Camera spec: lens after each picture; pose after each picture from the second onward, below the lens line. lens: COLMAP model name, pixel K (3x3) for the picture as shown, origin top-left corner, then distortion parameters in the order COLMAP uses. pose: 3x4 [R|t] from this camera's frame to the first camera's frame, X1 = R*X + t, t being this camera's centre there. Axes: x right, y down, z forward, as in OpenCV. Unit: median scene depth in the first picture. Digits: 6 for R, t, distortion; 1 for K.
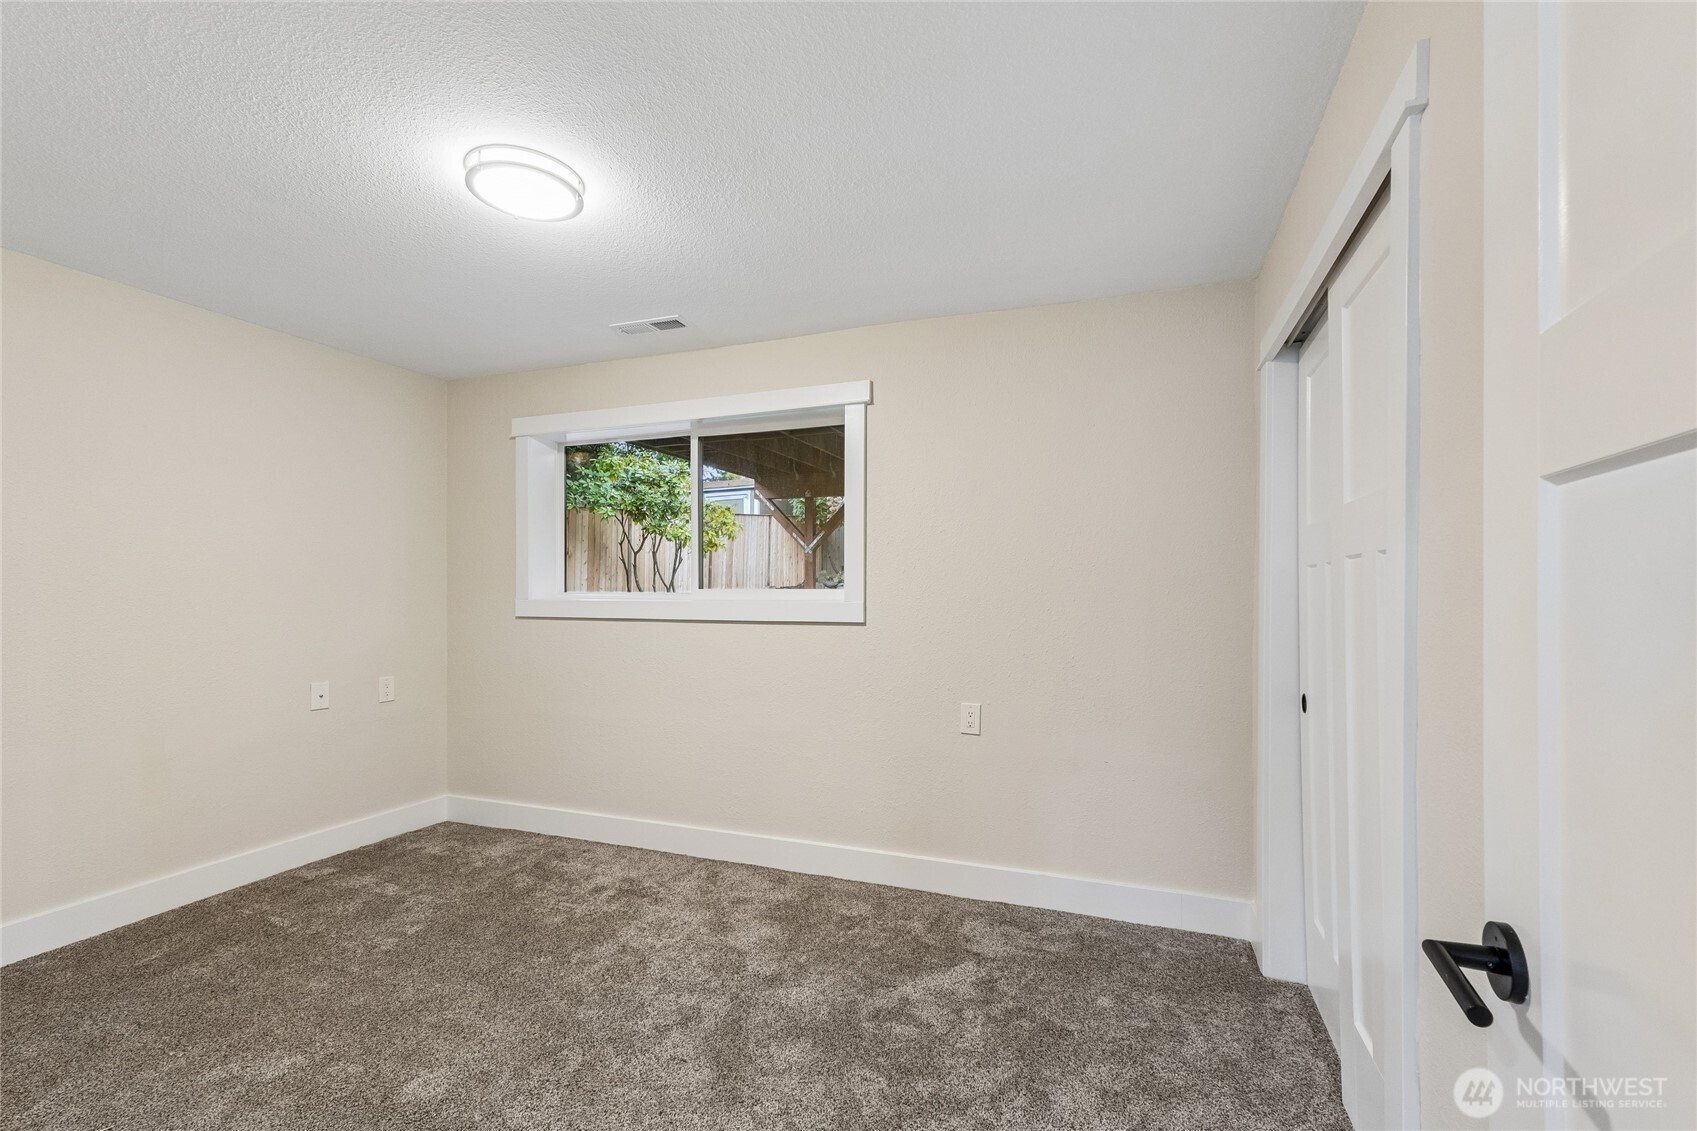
lens RADIAL K [[733.0, 0, 846.9], [0, 733.0, 581.9], [0, 0, 1]] dist [0.000797, 0.000017]
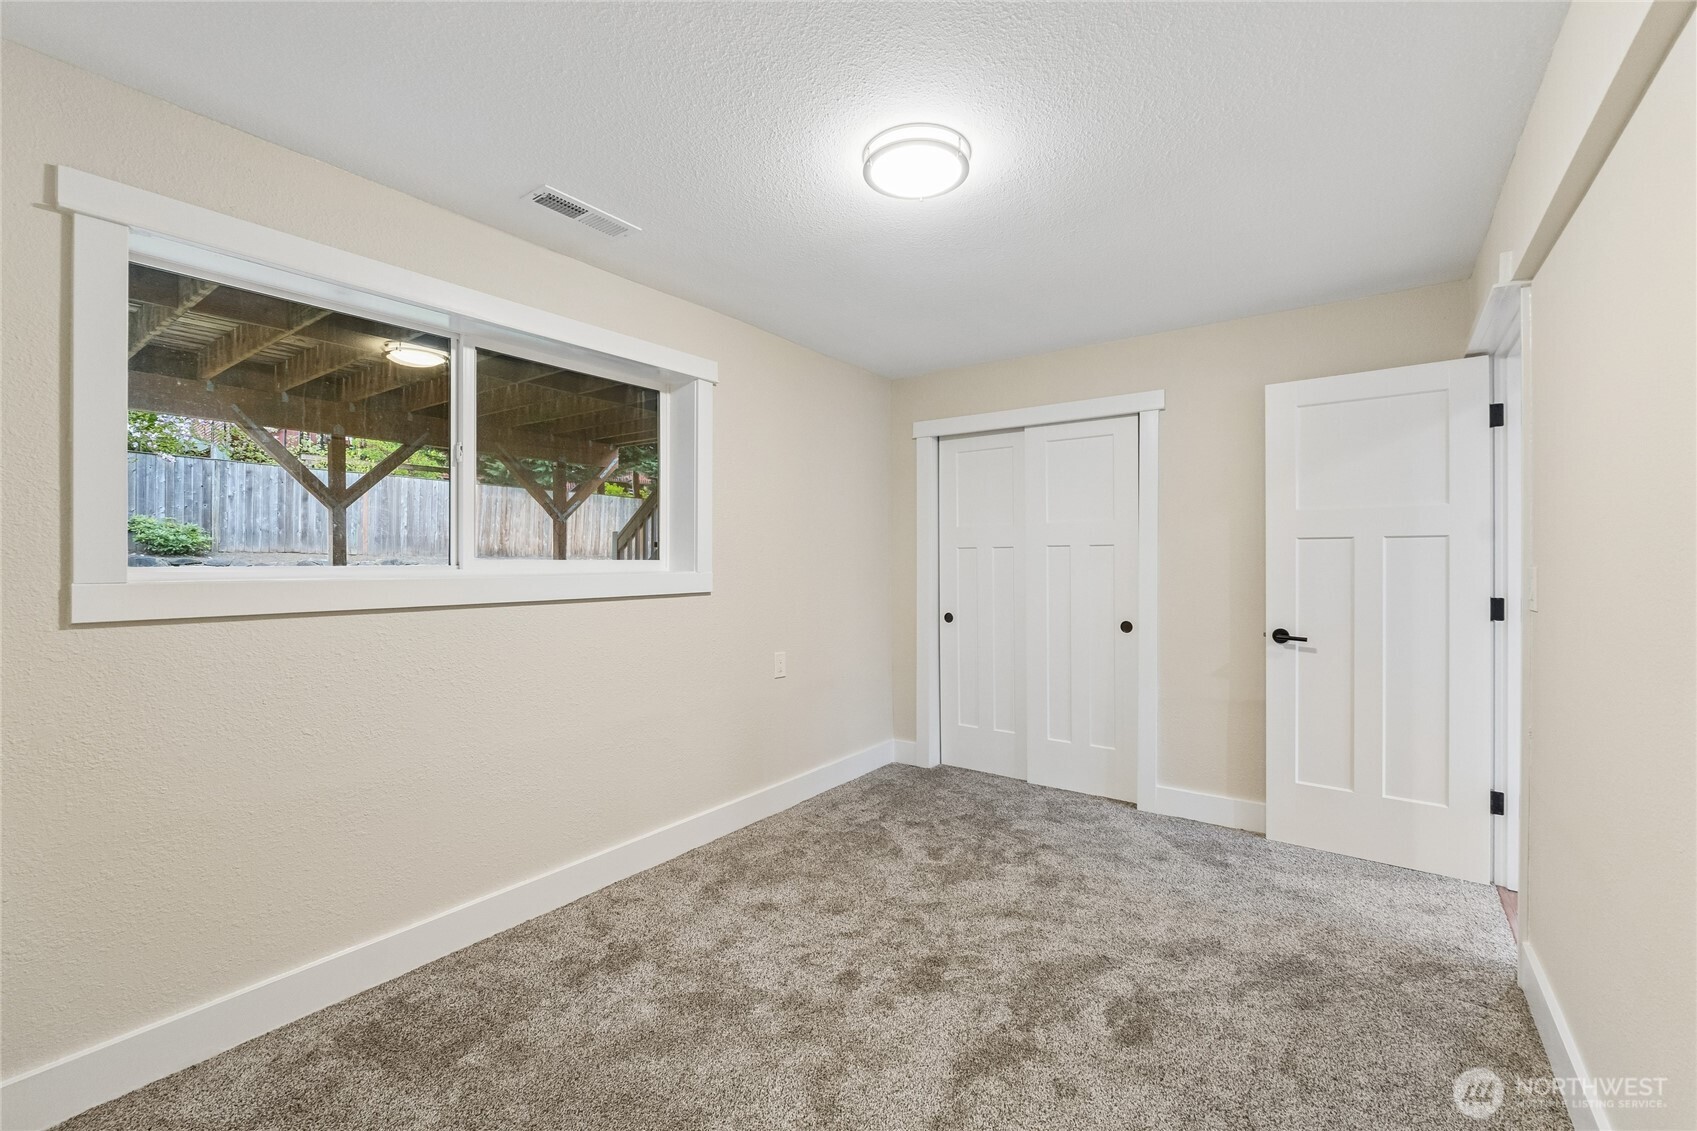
lens RADIAL K [[711.5, 0, 866.0], [0, 711.5, 562.0], [0, 0, 1]] dist [-0.000358, -0.000427]
pose [[0.237356, -0.001667, 0.971421, -0.971497], [-0.008544, 0.999956, 0.003804, 0.005472], [-0.971385, -0.009203, 0.237331, 0.582798]]
